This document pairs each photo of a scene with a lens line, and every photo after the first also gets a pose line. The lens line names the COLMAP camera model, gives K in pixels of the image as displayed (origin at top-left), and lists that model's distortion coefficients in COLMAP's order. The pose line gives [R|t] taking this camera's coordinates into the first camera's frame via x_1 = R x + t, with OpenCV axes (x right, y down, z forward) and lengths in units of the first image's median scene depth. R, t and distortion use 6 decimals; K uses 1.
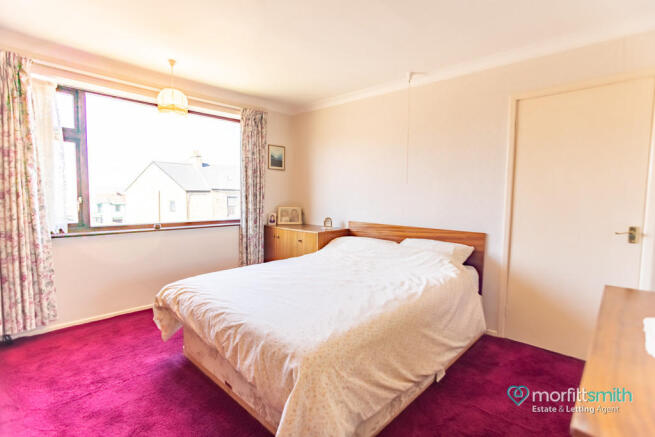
lens RADIAL K [[310.2, 0, 327.5], [0, 310.2, 218.5], [0, 0, 1]] dist [0.000659, 0.001130]
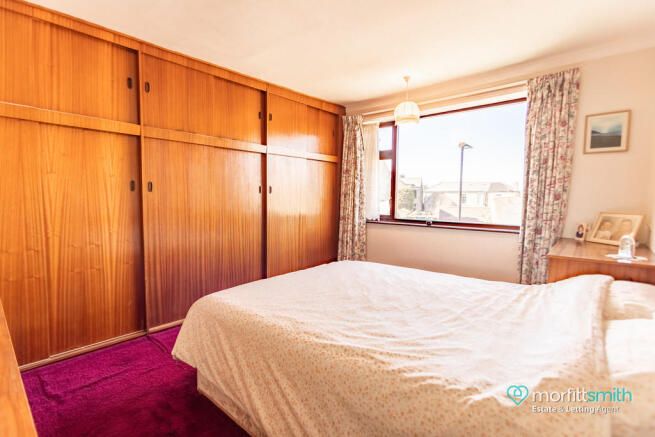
lens RADIAL K [[310.2, 0, 327.5], [0, 310.2, 218.5], [0, 0, 1]] dist [0.000659, 0.001130]
pose [[0.065740, 0.063865, -0.995791, 0.591356], [-0.076674, 0.995322, 0.058773, -0.031599], [0.994887, 0.072488, 0.070329, 0.602244]]
